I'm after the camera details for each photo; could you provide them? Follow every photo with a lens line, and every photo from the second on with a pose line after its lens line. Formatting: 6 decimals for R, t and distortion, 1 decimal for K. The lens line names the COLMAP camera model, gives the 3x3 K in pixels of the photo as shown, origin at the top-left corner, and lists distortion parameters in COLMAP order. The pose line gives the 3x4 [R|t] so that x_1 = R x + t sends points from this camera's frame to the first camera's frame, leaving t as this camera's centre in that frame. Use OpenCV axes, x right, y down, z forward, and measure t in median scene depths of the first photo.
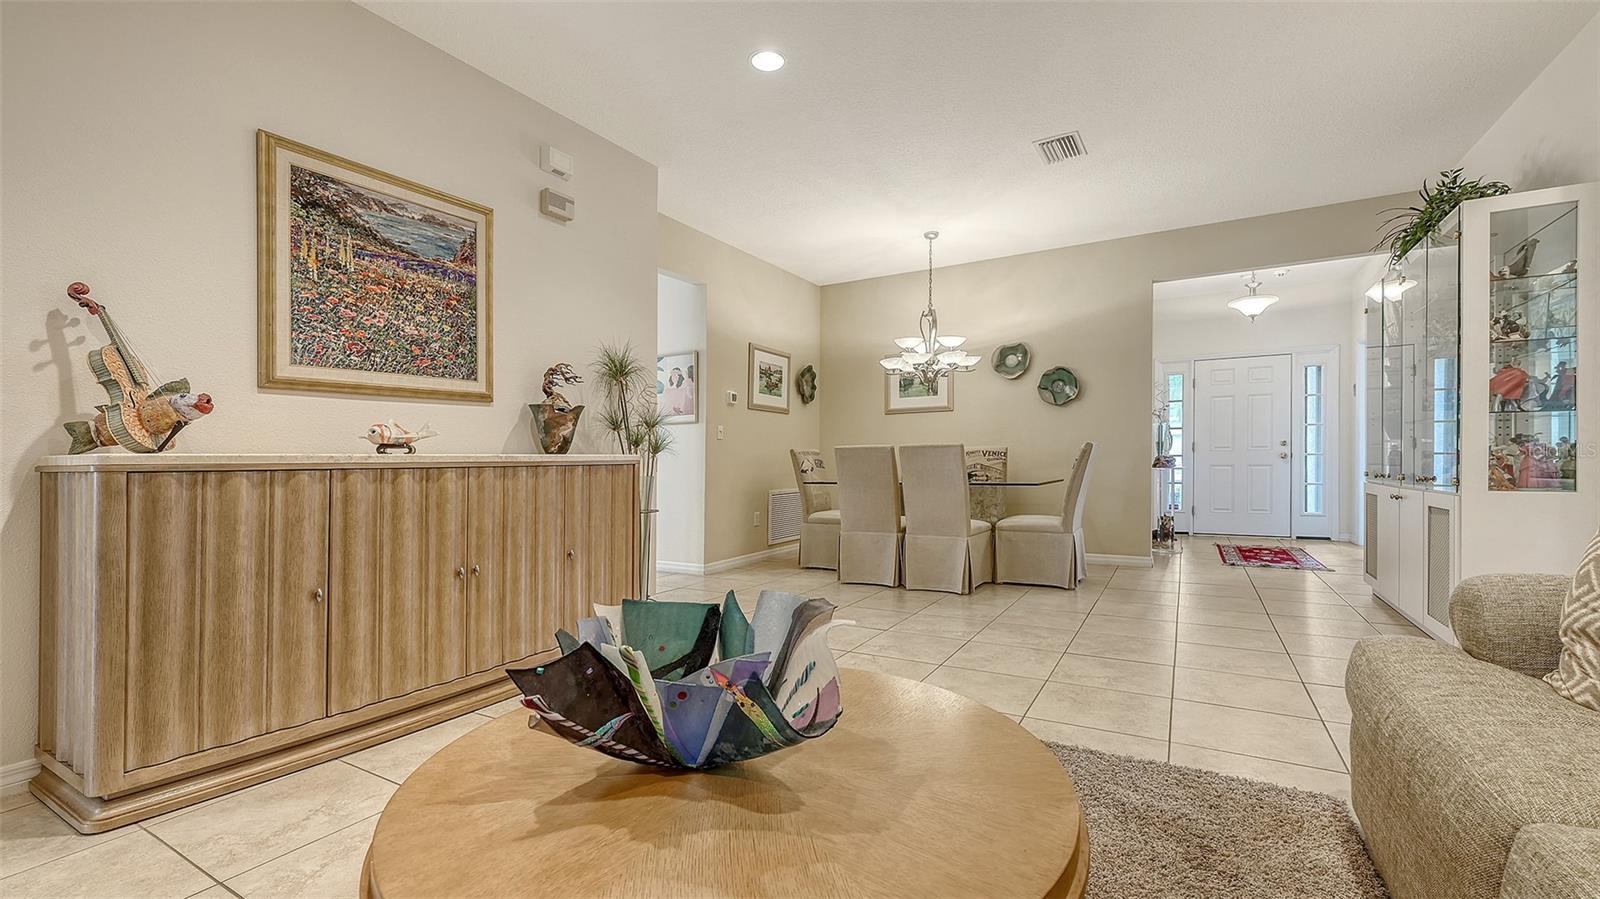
lens RADIAL K [[672.9, 0, 788.7], [0, 672.9, 464.4], [0, 0, 1]] dist [-0.004272, 0.000519]
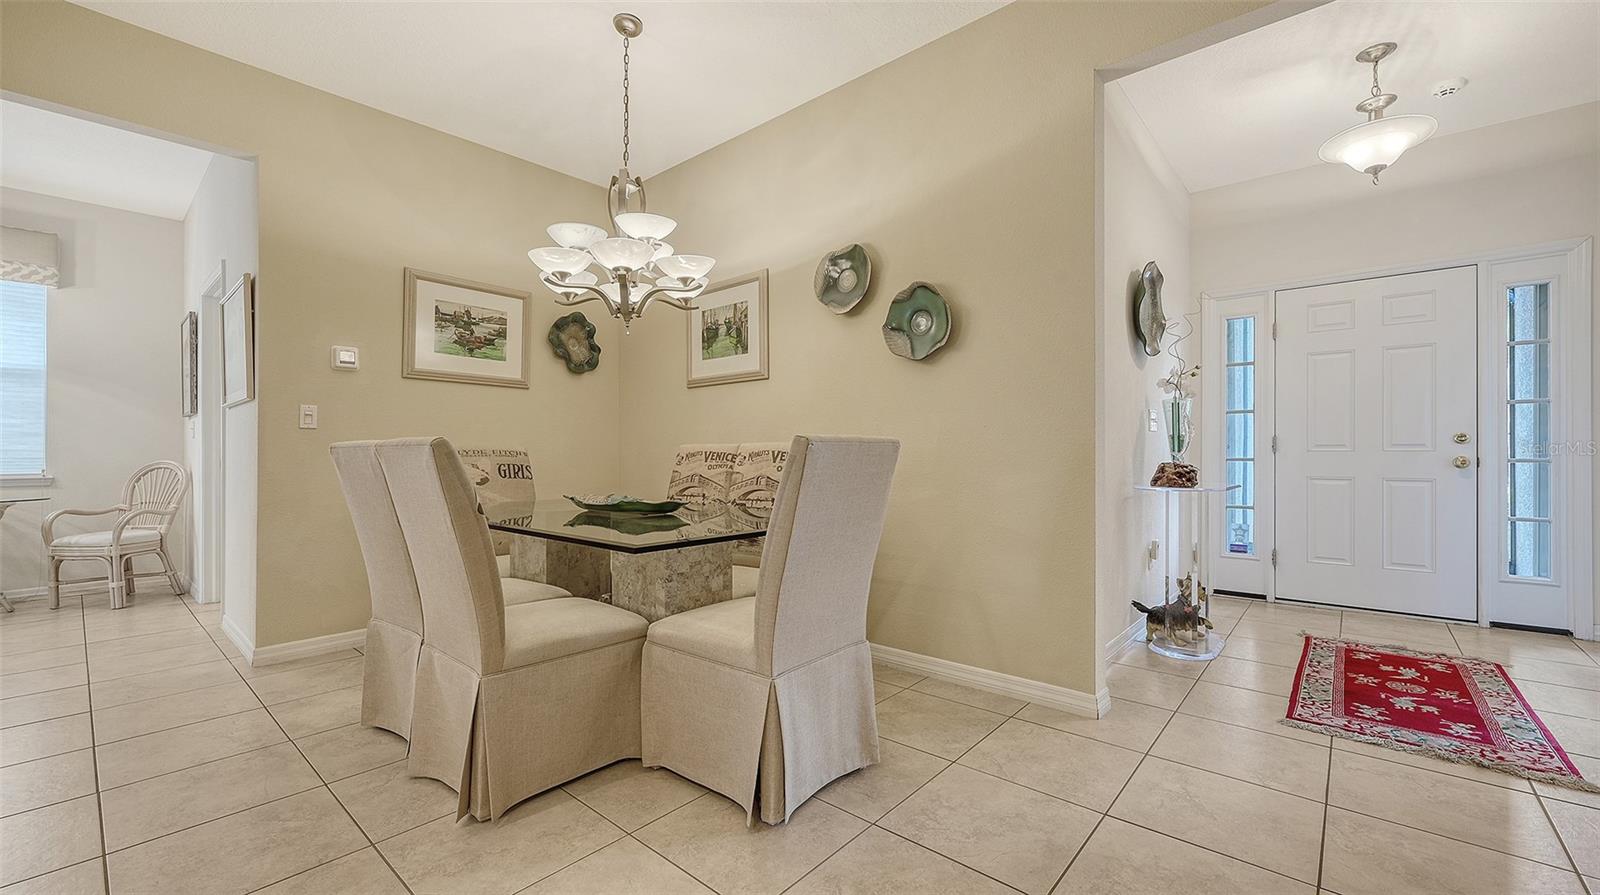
lens RADIAL K [[640.0, 0, 802.7], [0, 640.0, 447.1], [0, 0, 1]] dist [-0.000840, -0.000420]
pose [[0.982973, 0.006236, -0.183647, 0.401353], [-0.008757, 0.999878, -0.012923, -0.017183], [0.183544, 0.014312, 0.982907, 0.515741]]
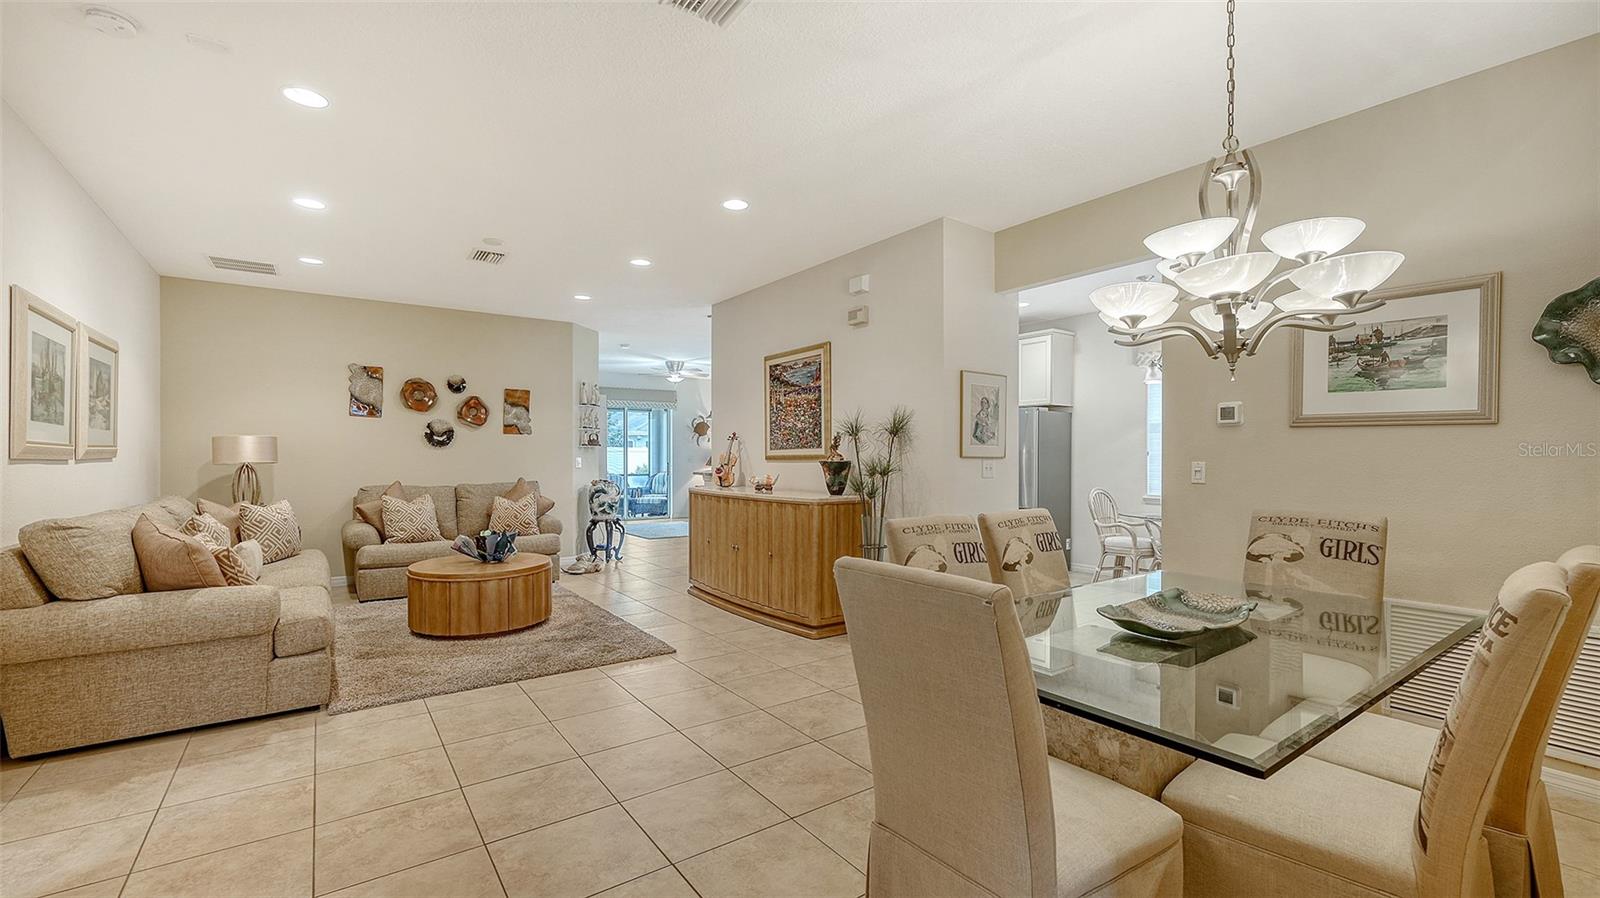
lens RADIAL K [[672.9, 0, 799.2], [0, 672.9, 450.7], [0, 0, 1]] dist [-0.004272, 0.000519]
pose [[-0.402206, 0.006434, -0.915527, 0.592321], [0.000763, 0.999977, 0.006692, -0.068887], [0.915549, 0.001993, -0.402201, 0.870488]]
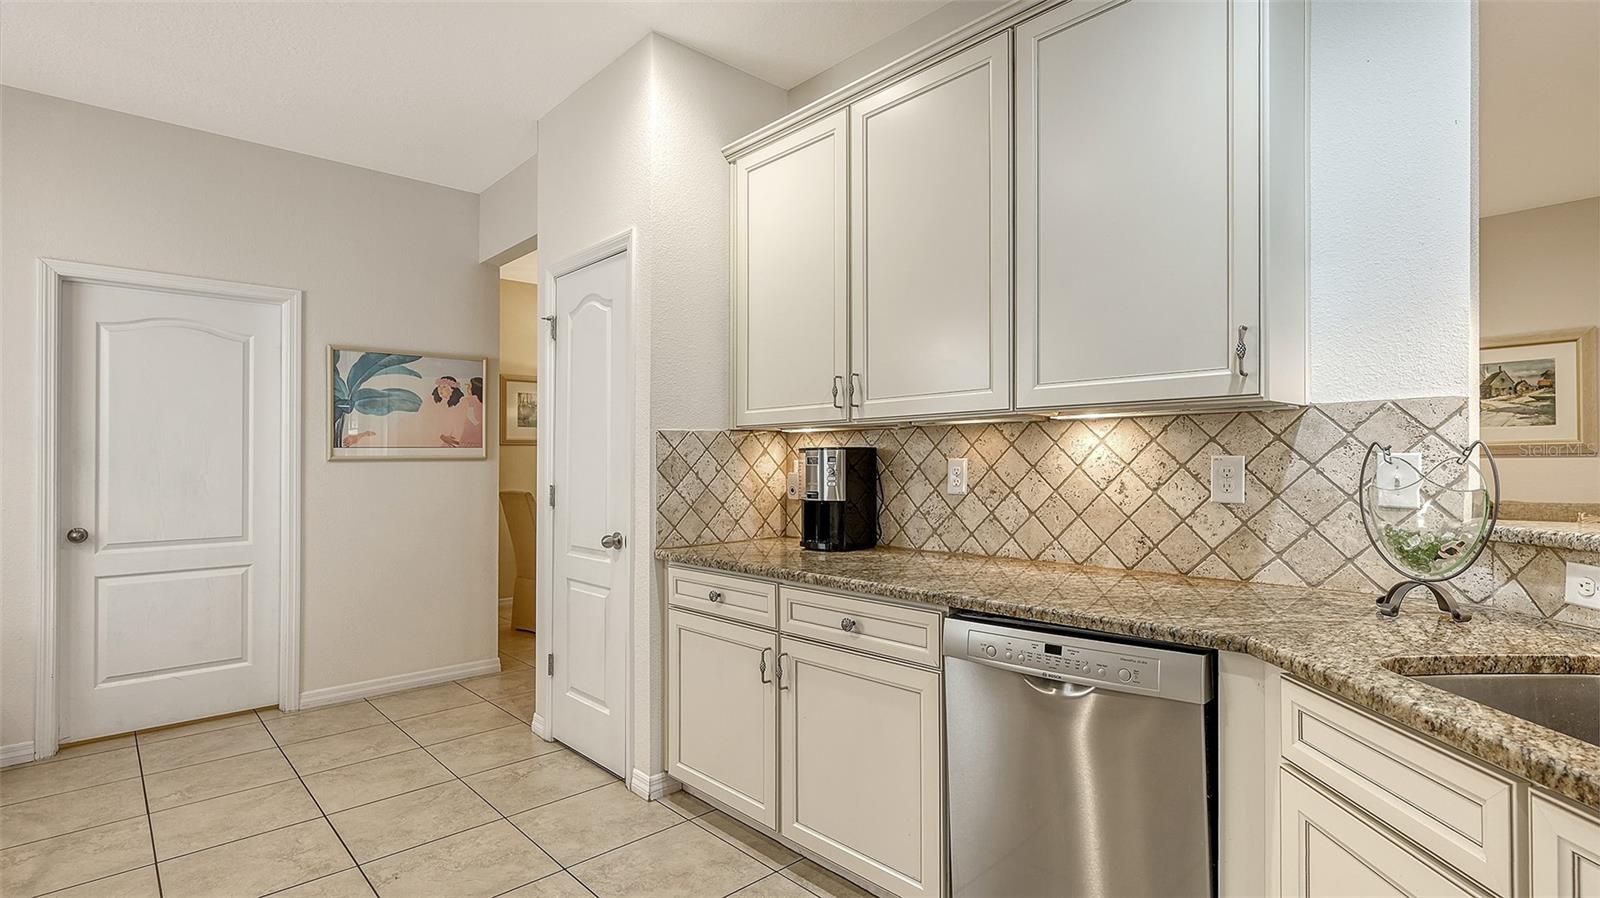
lens RADIAL K [[753.9, 0, 795.5], [0, 753.9, 458.0], [0, 0, 1]] dist [-0.001796, 0.000090]
pose [[0.271588, 0.015385, 0.962291, -0.747152], [0.007882, 0.999803, -0.018210, -0.044065], [-0.962381, 0.012531, 0.271413, 0.447374]]
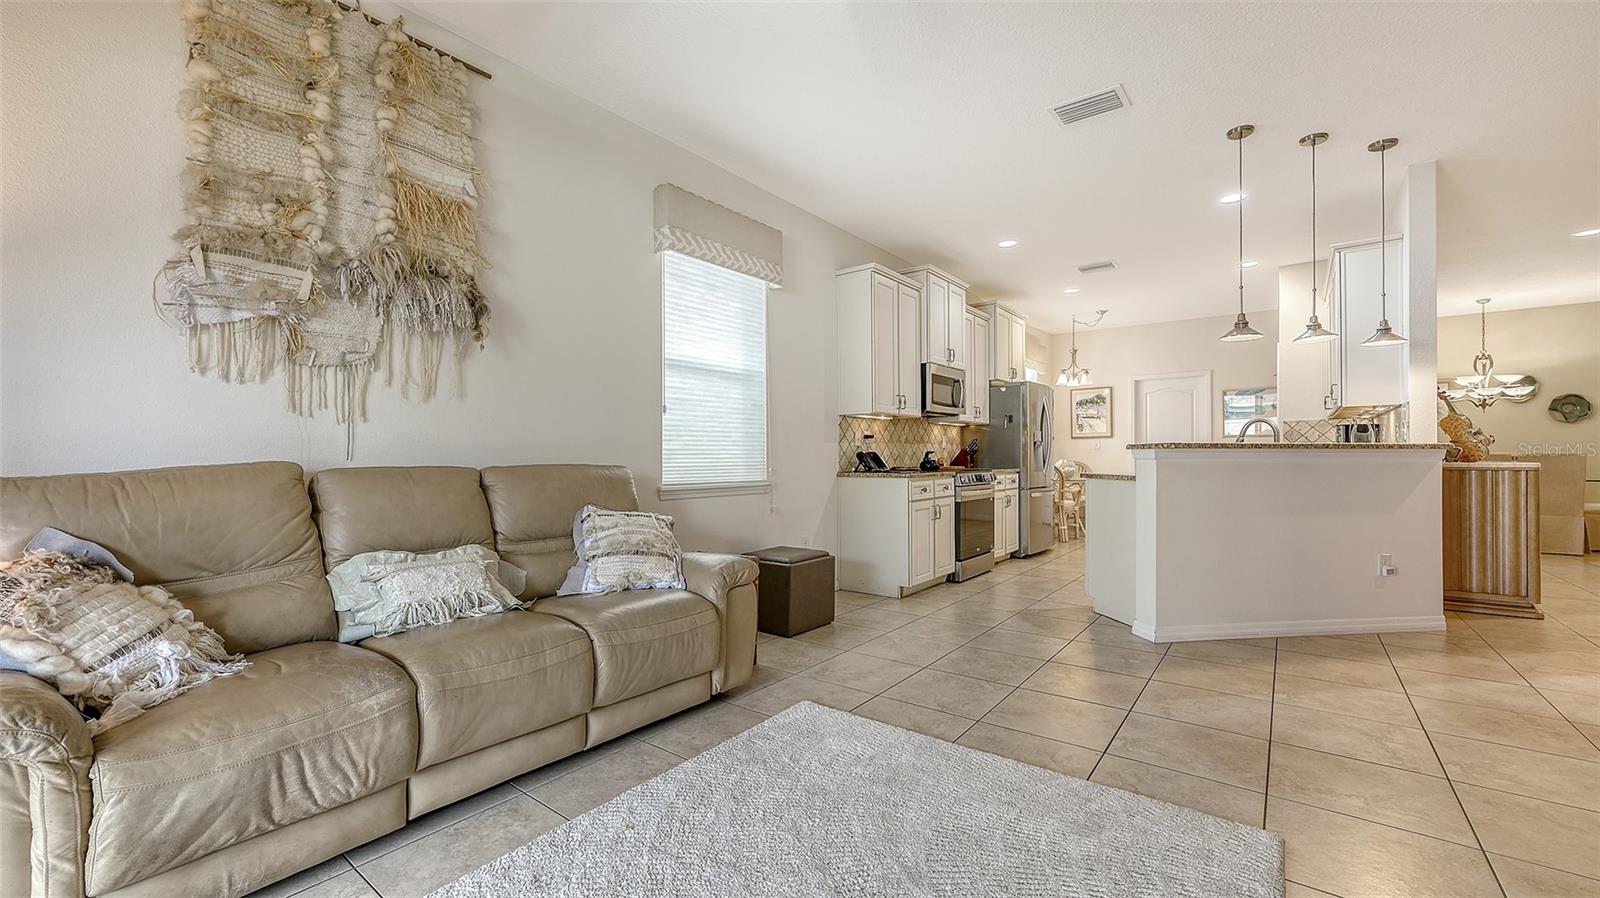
lens RADIAL K [[640.0, 0, 796.1], [0, 640.0, 456.6], [0, 0, 1]] dist [-0.000840, -0.000420]
pose [[0.992678, 0.006862, -0.120594, -0.964405], [-0.006964, 0.999976, -0.000424, -0.008960], [0.120588, 0.001260, 0.992702, -0.443175]]
